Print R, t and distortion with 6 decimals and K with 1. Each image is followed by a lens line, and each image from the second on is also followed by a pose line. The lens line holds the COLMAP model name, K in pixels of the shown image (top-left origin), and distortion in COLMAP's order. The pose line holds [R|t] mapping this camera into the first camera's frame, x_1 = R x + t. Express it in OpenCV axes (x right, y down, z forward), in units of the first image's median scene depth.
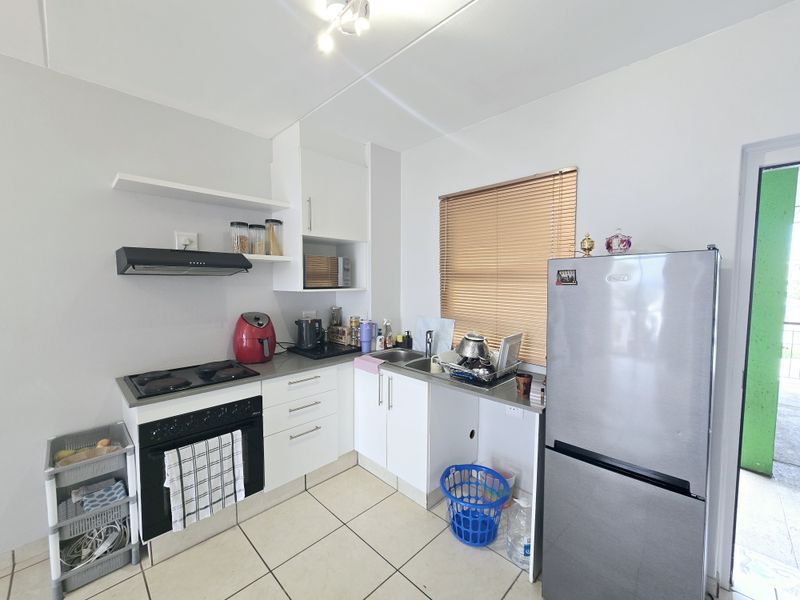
lens RADIAL K [[329.3, 0, 403.5], [0, 329.3, 300.6], [0, 0, 1]] dist [-0.003513, 0.001229]
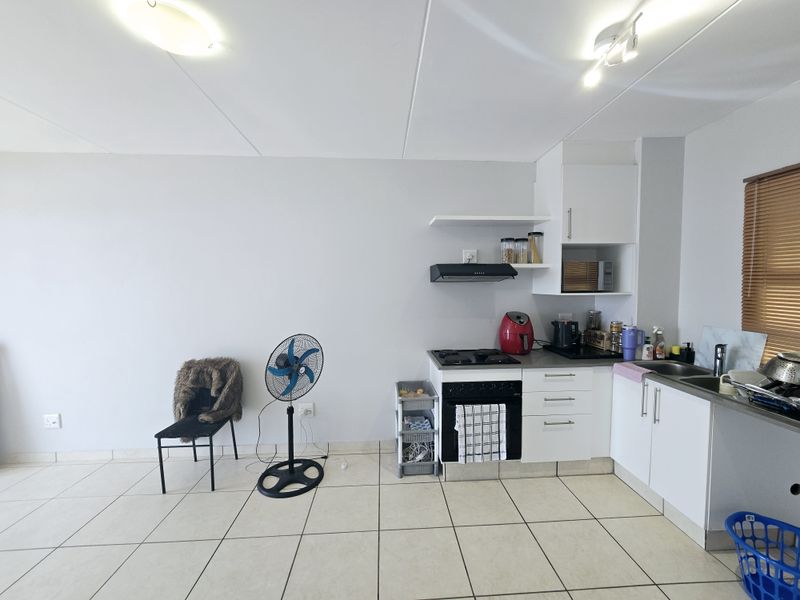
lens RADIAL K [[329.3, 0, 401.6], [0, 329.3, 302.2], [0, 0, 1]] dist [-0.003513, 0.001229]
pose [[0.742715, 0.027572, -0.669040, 0.038079], [-0.031415, 0.999486, 0.006315, 0.006041], [0.668871, 0.016328, 0.743200, -0.182627]]
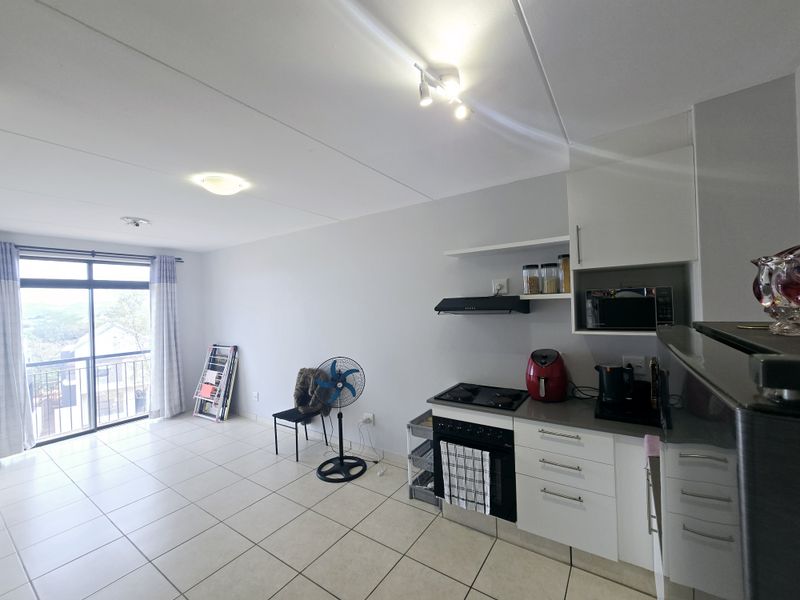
lens RADIAL K [[329.3, 0, 401.8], [0, 329.3, 302.4], [0, 0, 1]] dist [-0.003513, 0.001229]
pose [[0.177030, -0.011807, -0.984135, 0.509296], [-0.027528, 0.999477, -0.016943, -0.089215], [0.983820, 0.030091, 0.176613, 0.419158]]
